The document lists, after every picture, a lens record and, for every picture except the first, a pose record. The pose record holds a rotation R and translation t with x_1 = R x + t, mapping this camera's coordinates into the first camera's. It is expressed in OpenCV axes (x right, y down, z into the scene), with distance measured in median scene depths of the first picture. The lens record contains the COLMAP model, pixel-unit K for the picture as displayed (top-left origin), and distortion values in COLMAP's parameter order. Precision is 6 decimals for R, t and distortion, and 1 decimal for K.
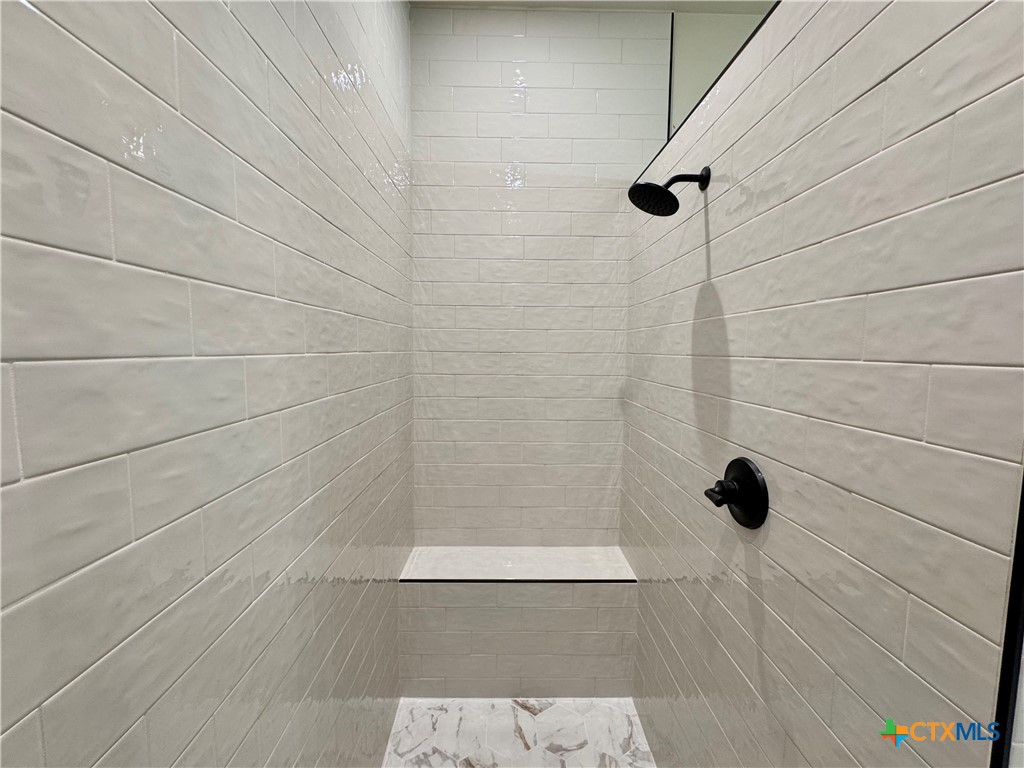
lens RADIAL K [[409.3, 0, 512.0], [0, 409.3, 384.0], [0, 0, 1]] dist [-0.004647, 0.000618]
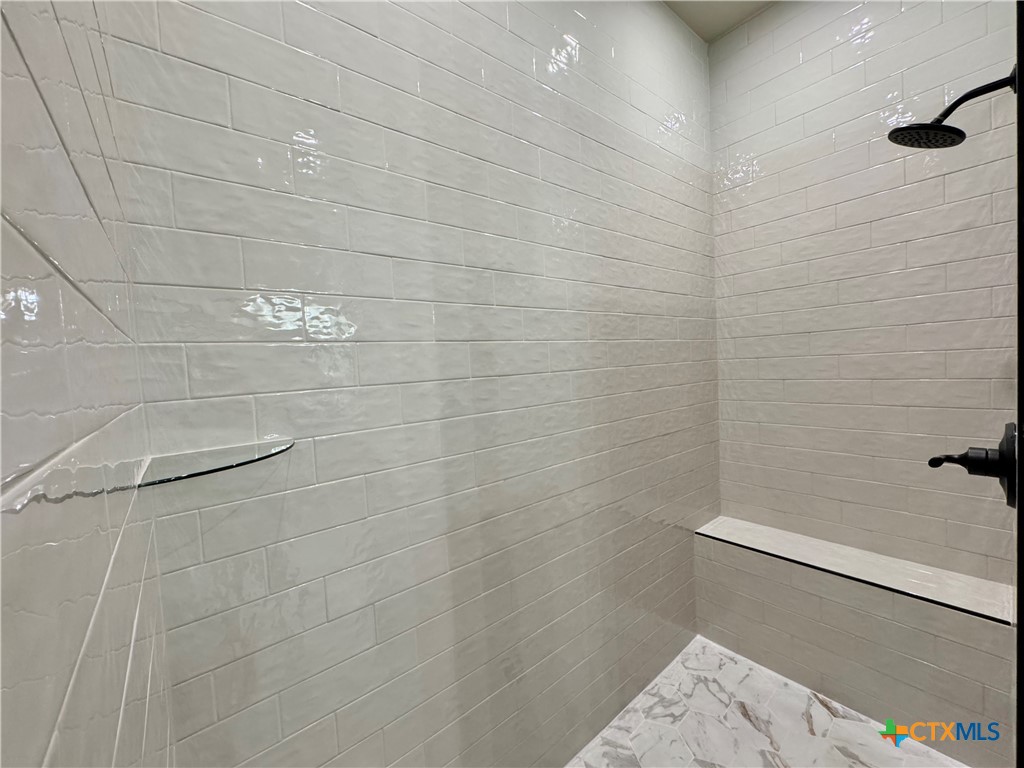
lens RADIAL K [[409.3, 0, 512.0], [0, 409.3, 384.0], [0, 0, 1]] dist [-0.004647, 0.000618]
pose [[0.620933, -0.004622, -0.783850, 0.327780], [-0.006568, 0.999917, -0.011099, 0.066644], [0.783836, 0.012040, 0.620851, -0.161698]]
